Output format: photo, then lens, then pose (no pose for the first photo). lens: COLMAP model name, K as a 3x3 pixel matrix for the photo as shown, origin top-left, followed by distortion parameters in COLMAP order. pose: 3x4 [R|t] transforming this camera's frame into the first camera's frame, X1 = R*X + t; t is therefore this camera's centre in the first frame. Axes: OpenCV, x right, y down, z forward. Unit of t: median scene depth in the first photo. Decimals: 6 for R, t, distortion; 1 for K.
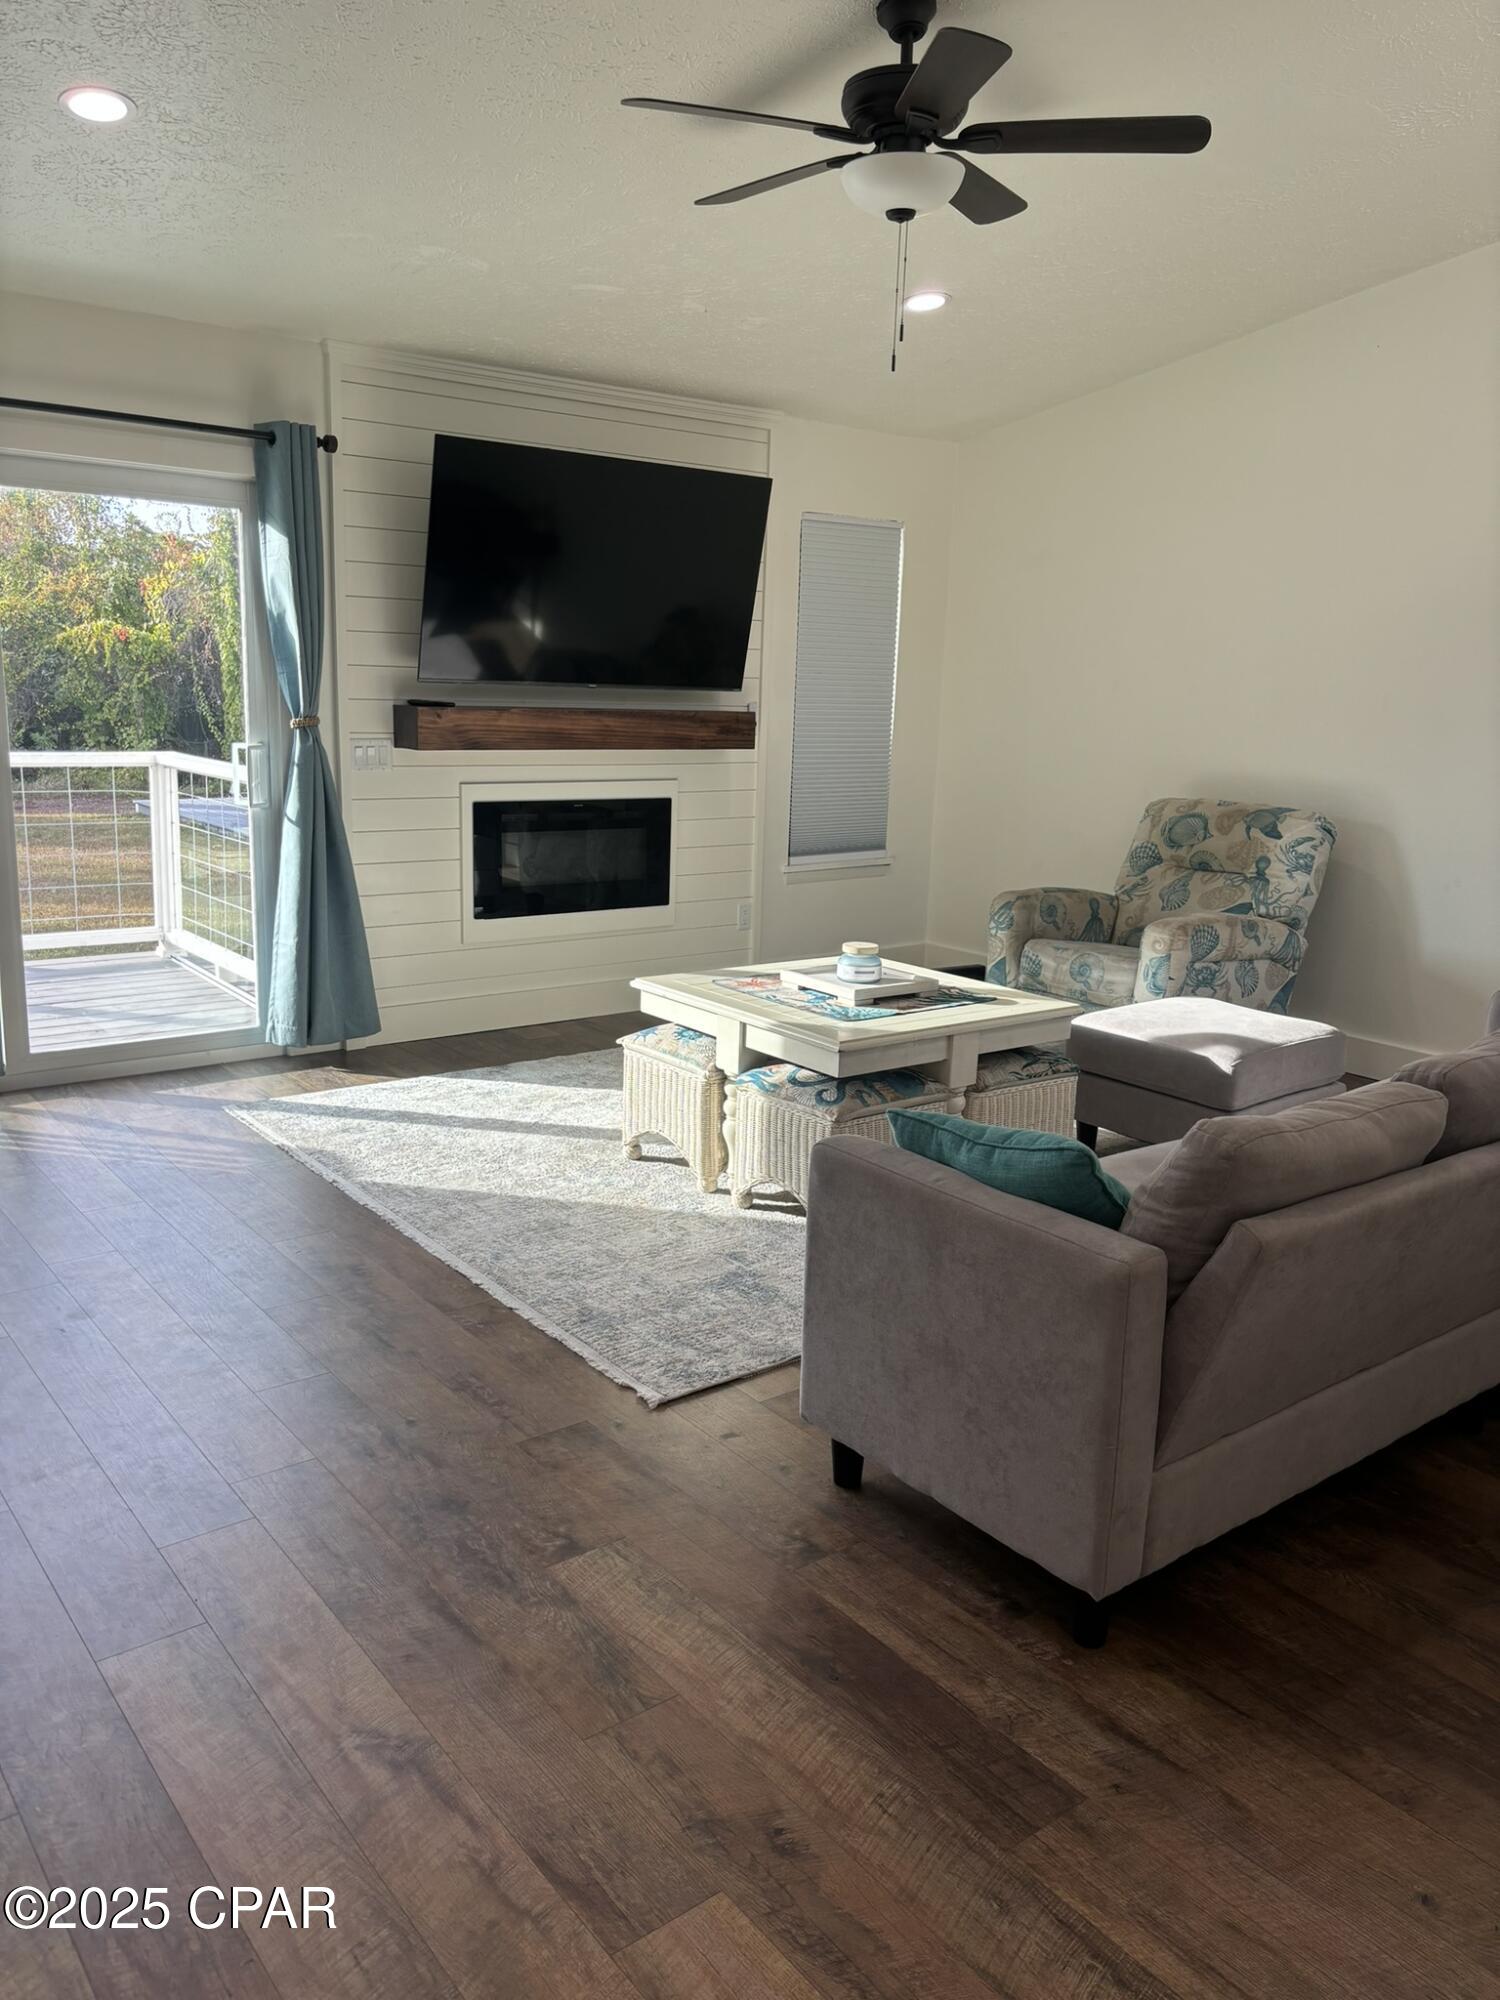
lens RADIAL K [[1504.0, 0, 750.0], [0, 1504.0, 1000.0], [0, 0, 1]] dist [0.201254, -0.359362]
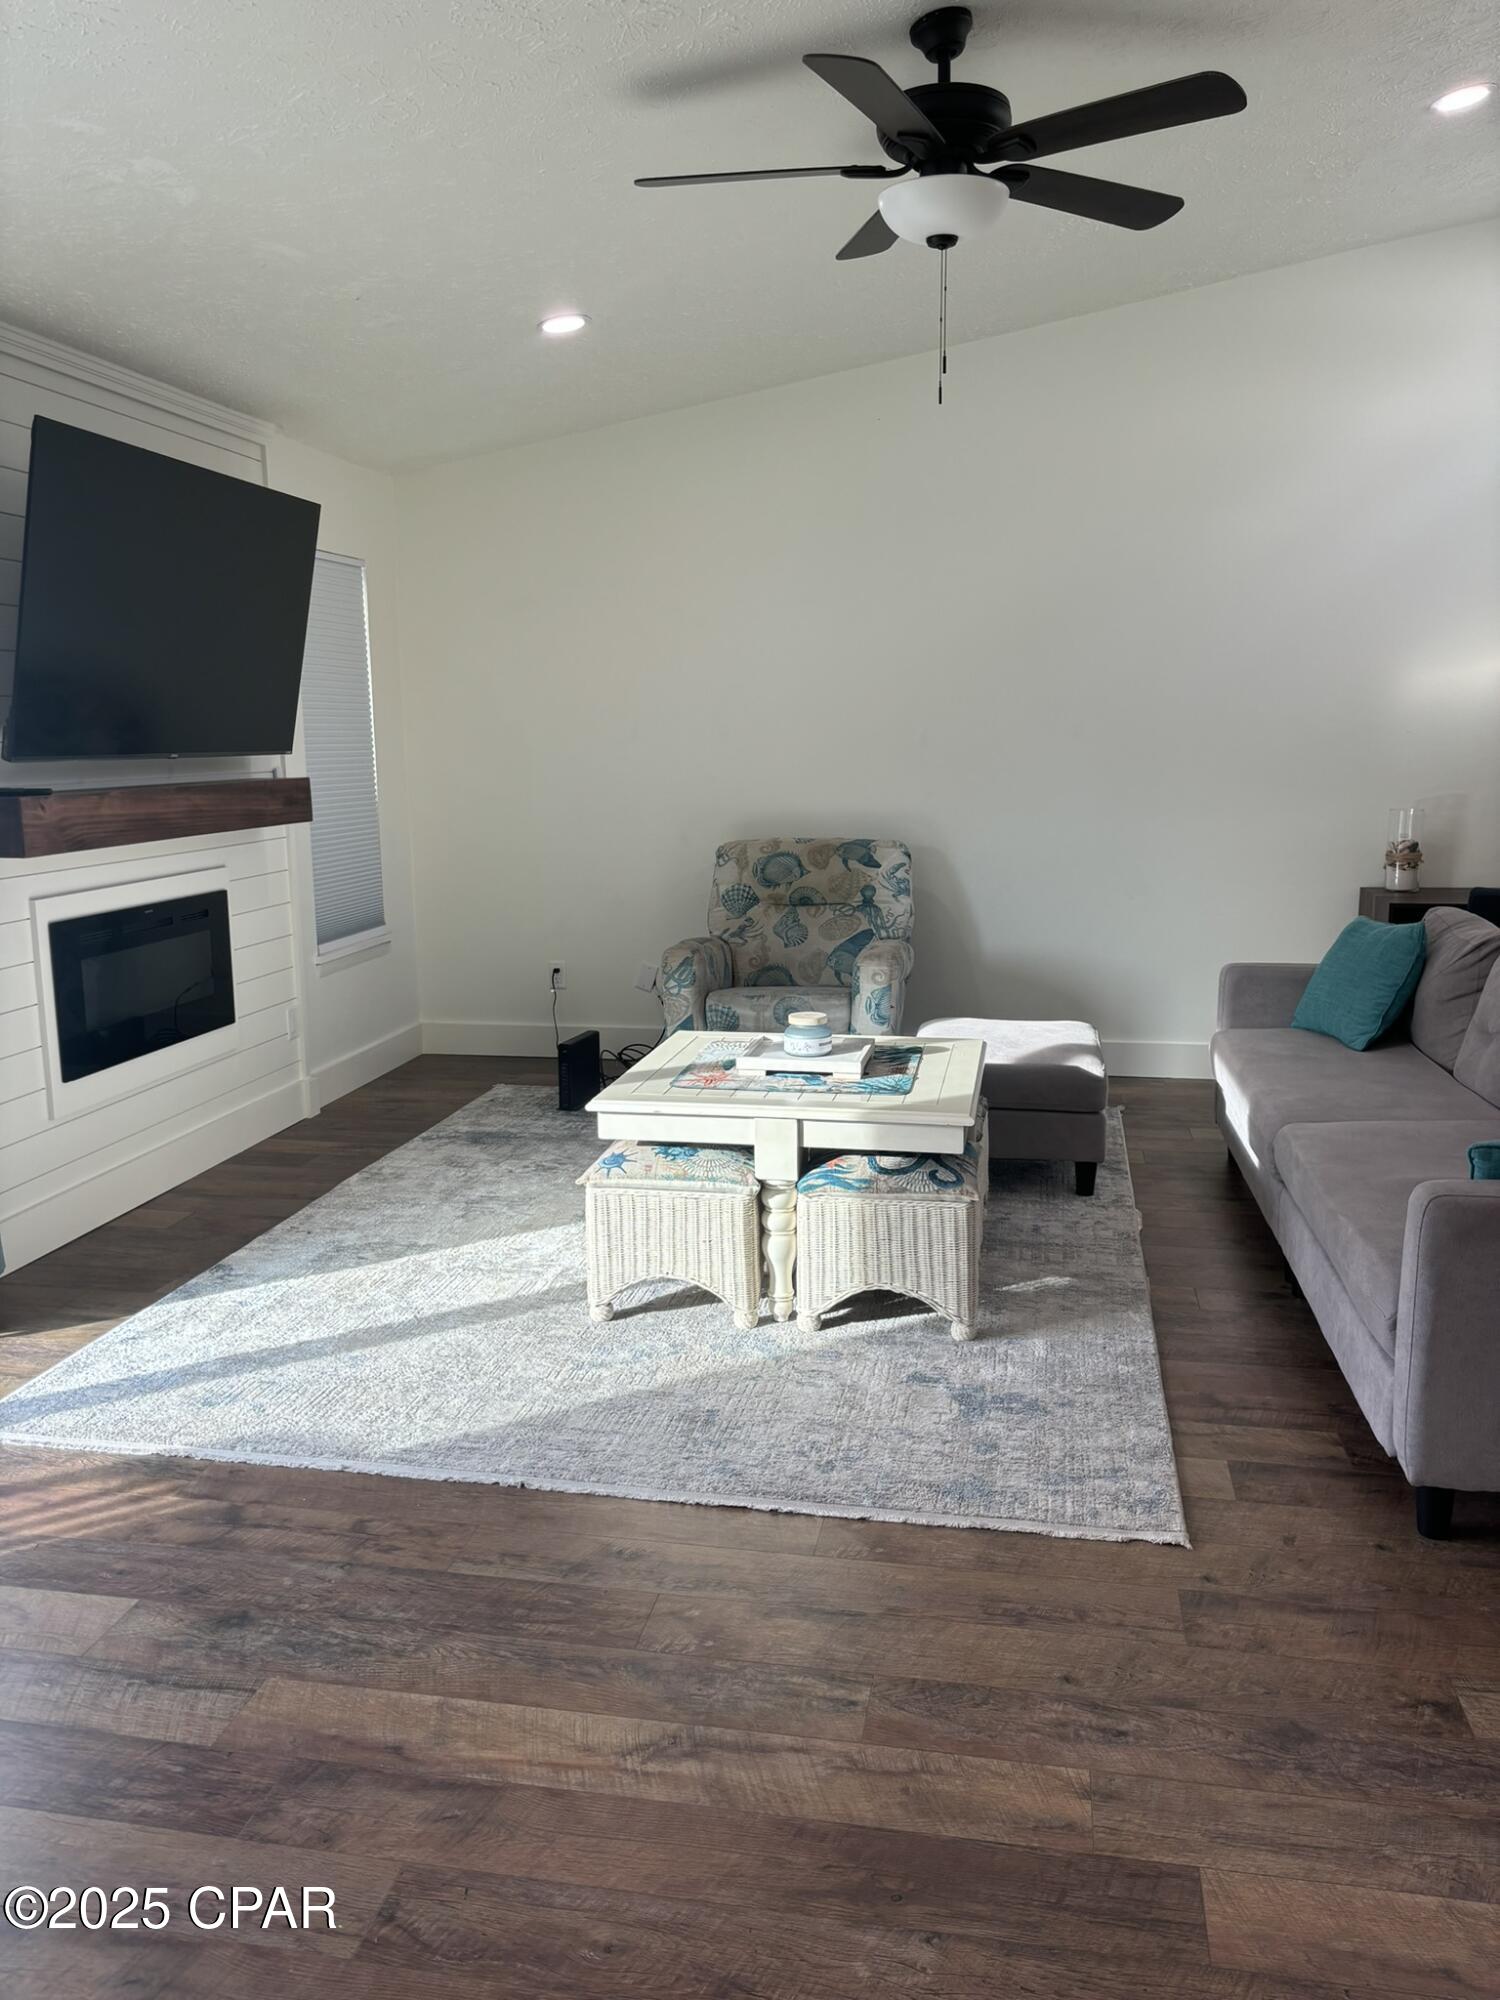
lens RADIAL K [[1494.1, 0, 750.0], [0, 1494.1, 1000.0], [0, 0, 1]] dist [0.023101, -0.005778]
pose [[0.747607, -0.152540, 0.646387, -0.450149], [0.172897, 0.984409, 0.032338, -0.067594], [-0.641242, 0.087582, 0.762324, 0.281154]]
